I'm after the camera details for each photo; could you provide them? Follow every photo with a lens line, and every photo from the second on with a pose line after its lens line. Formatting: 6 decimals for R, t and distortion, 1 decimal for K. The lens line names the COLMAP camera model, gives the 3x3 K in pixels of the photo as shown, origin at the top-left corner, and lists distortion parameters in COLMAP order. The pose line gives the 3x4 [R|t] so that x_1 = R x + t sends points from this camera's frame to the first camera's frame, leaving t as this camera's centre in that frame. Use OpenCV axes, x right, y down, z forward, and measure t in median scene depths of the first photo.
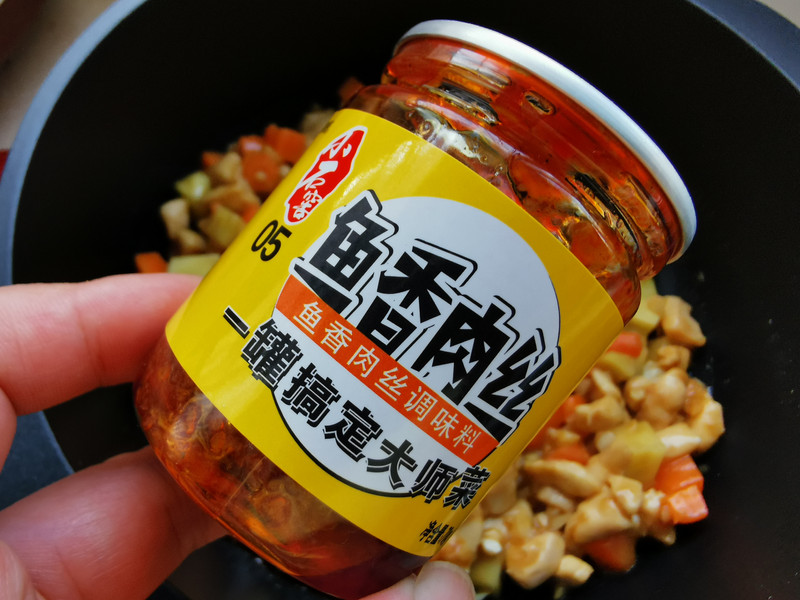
lens RADIAL K [[606.1, 0, 400.3], [0, 606.1, 300.4], [0, 0, 1]] dist [0.000225, 0.000008]
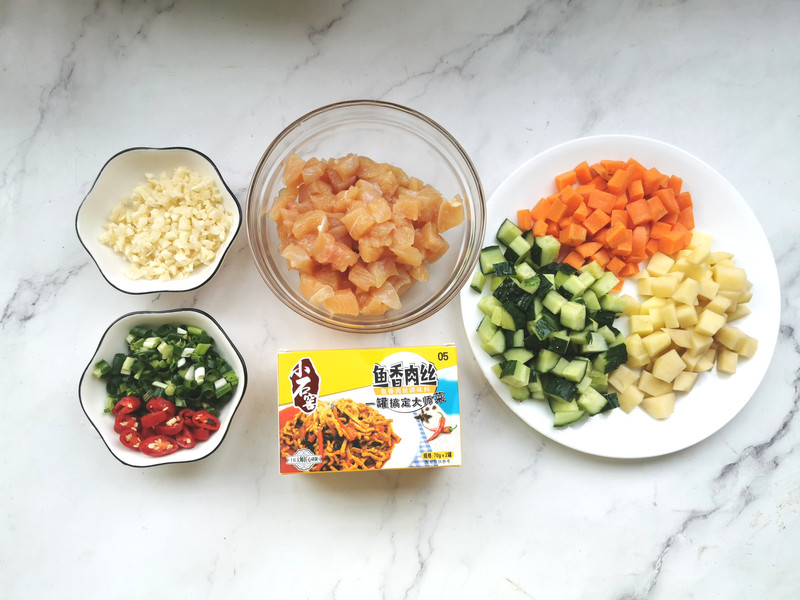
lens RADIAL K [[634.7, 0, 399.6], [0, 634.7, 301.7], [0, 0, 1]] dist [-0.016169, -0.017547]
pose [[0.753652, -0.653427, 0.070997, 0.056493], [0.657245, 0.750214, -0.072166, -0.064506], [-0.006107, 0.101051, 0.994863, -4.204991]]
